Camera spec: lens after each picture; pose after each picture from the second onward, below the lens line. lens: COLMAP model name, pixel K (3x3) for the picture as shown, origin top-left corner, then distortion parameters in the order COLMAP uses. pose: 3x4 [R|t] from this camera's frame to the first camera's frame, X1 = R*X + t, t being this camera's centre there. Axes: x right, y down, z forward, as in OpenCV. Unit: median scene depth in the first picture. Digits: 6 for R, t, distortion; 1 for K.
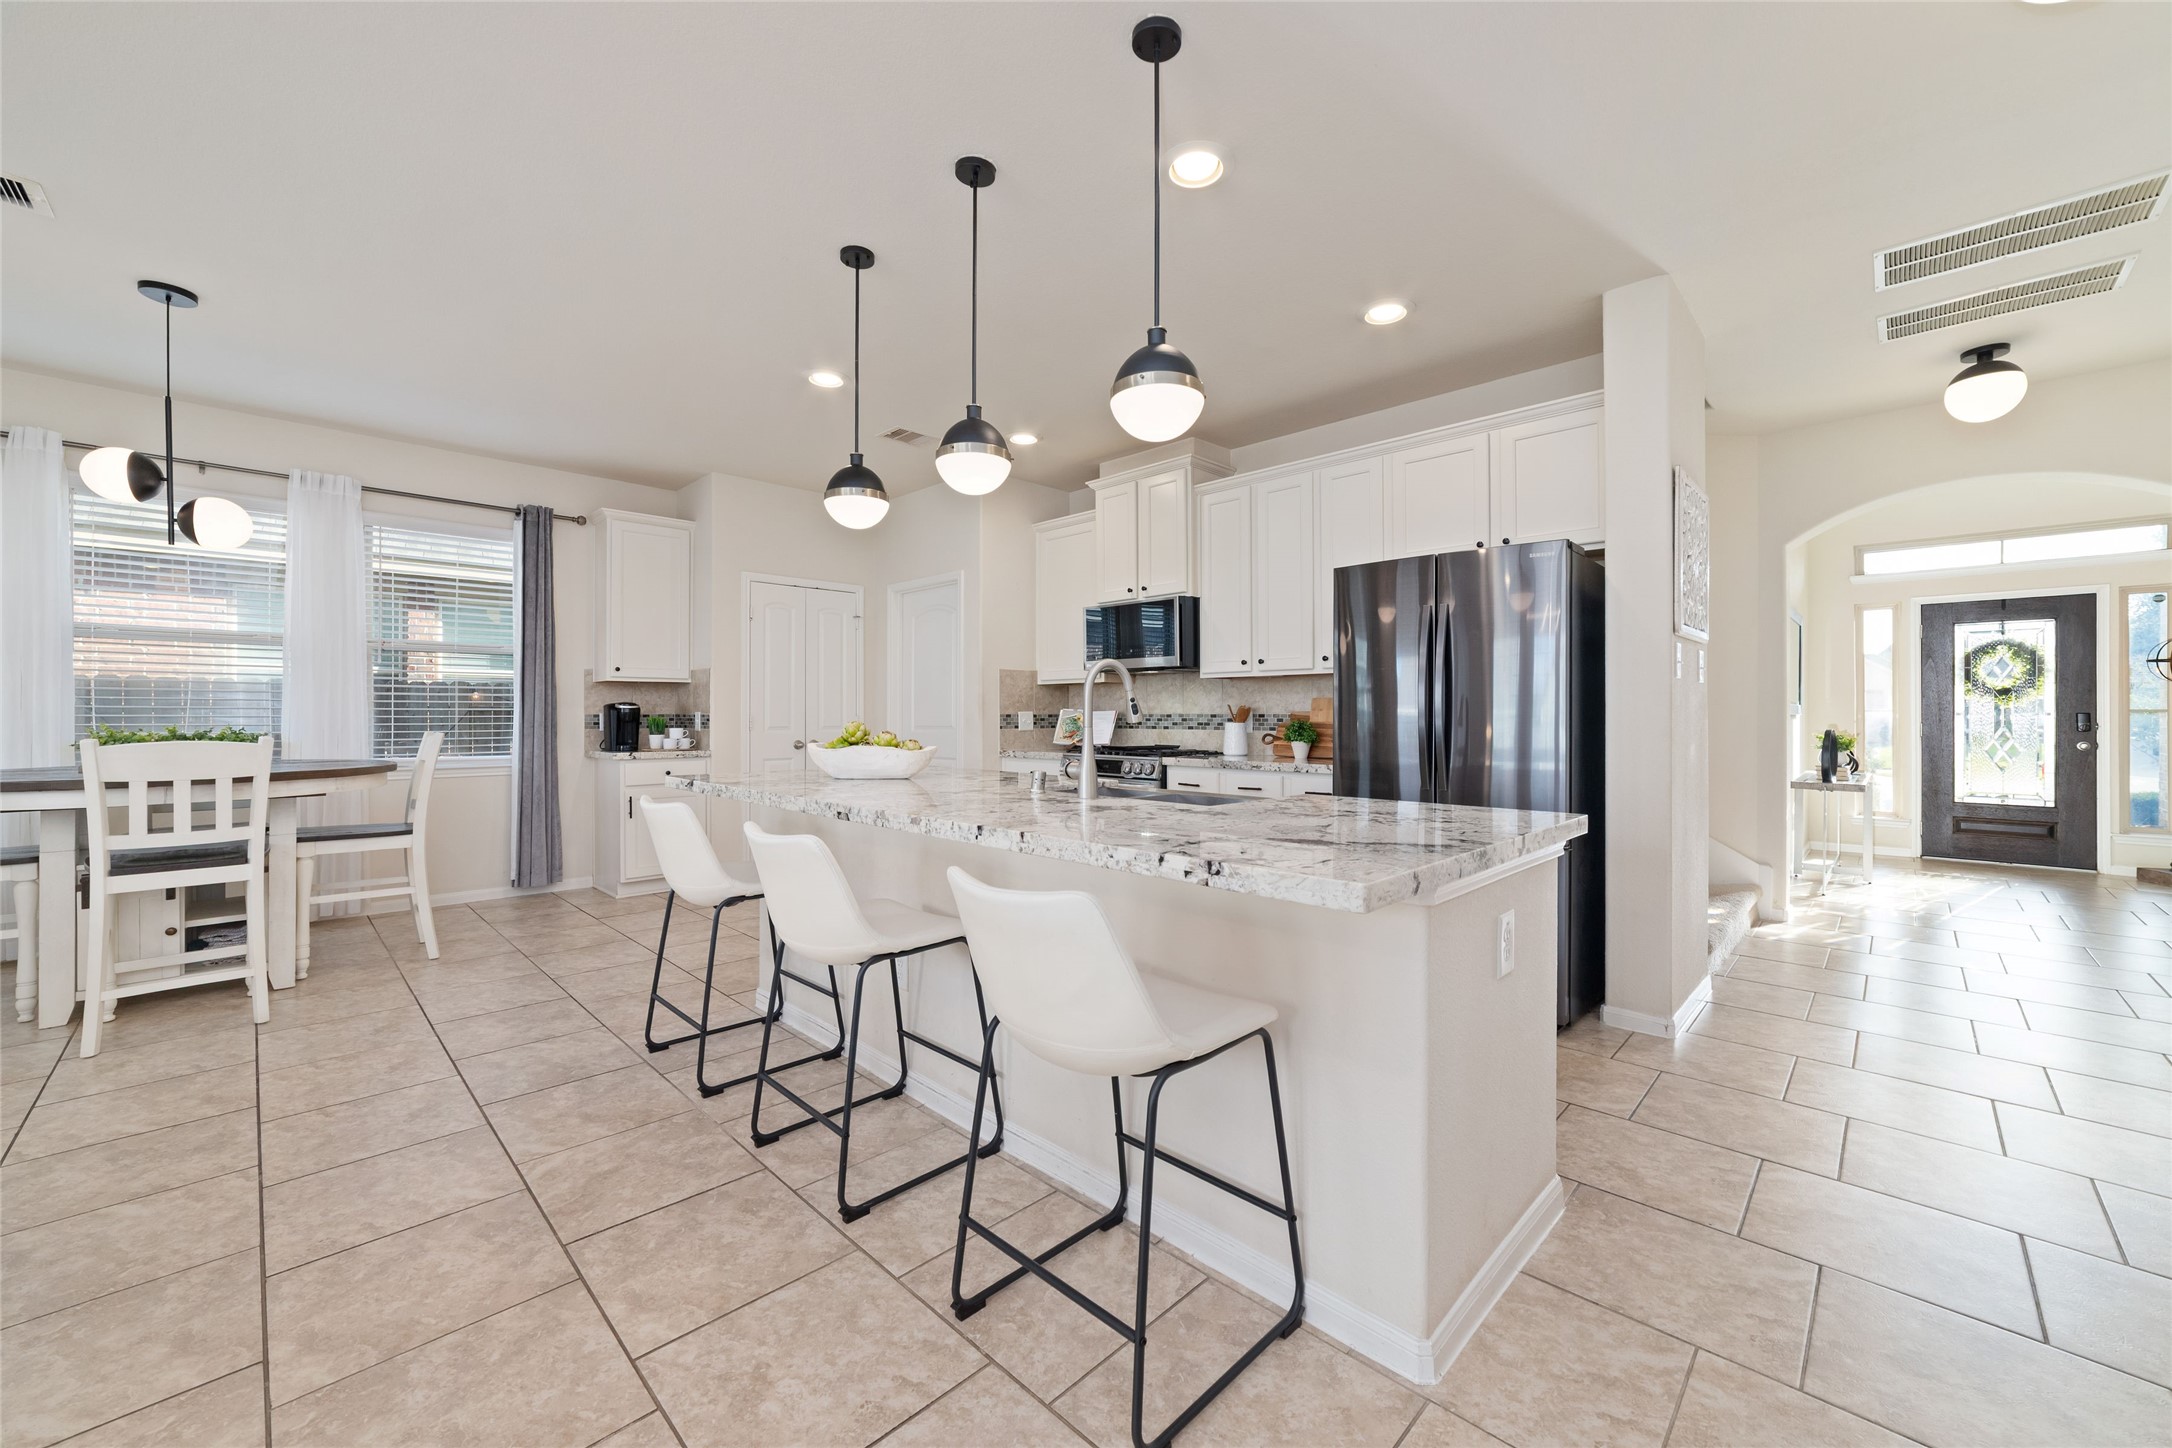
lens RADIAL K [[840.7, 0, 1078.6], [0, 840.7, 717.0], [0, 0, 1]] dist [-0.001854, 0.000011]
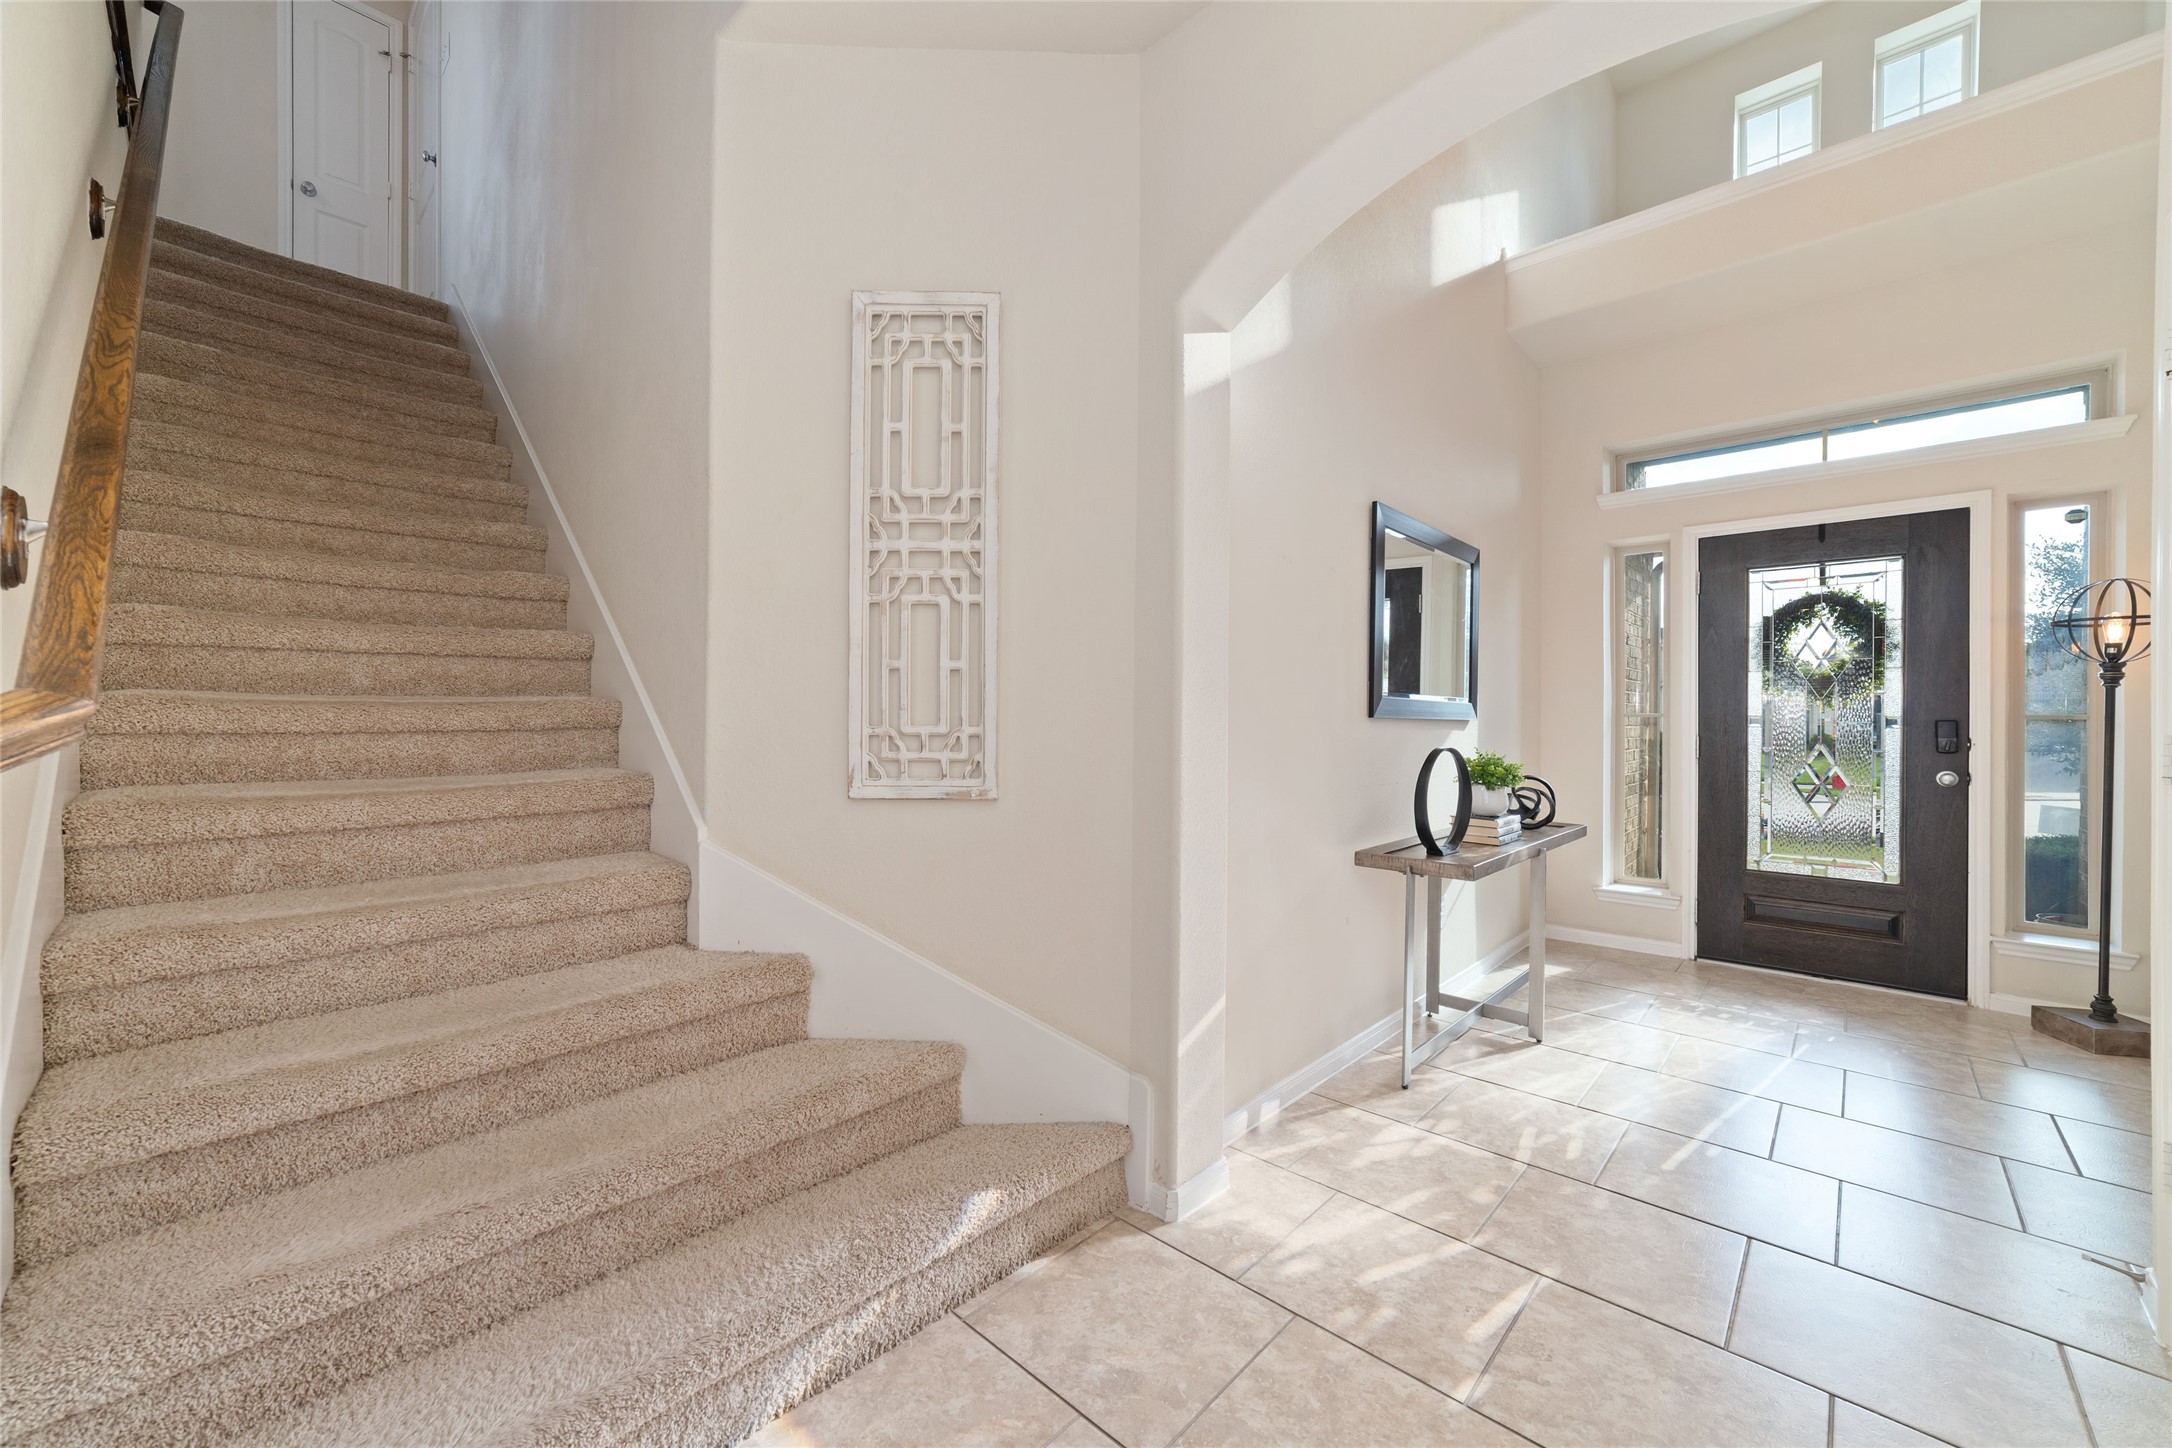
lens RADIAL K [[840.7, 0, 1090.5], [0, 840.7, 718.6], [0, 0, 1]] dist [-0.001854, 0.000011]
pose [[0.997686, -0.000022, 0.067987, 0.555292], [-0.000632, 0.999954, 0.009607, -0.010849], [-0.067984, -0.009627, 0.997640, 0.452074]]
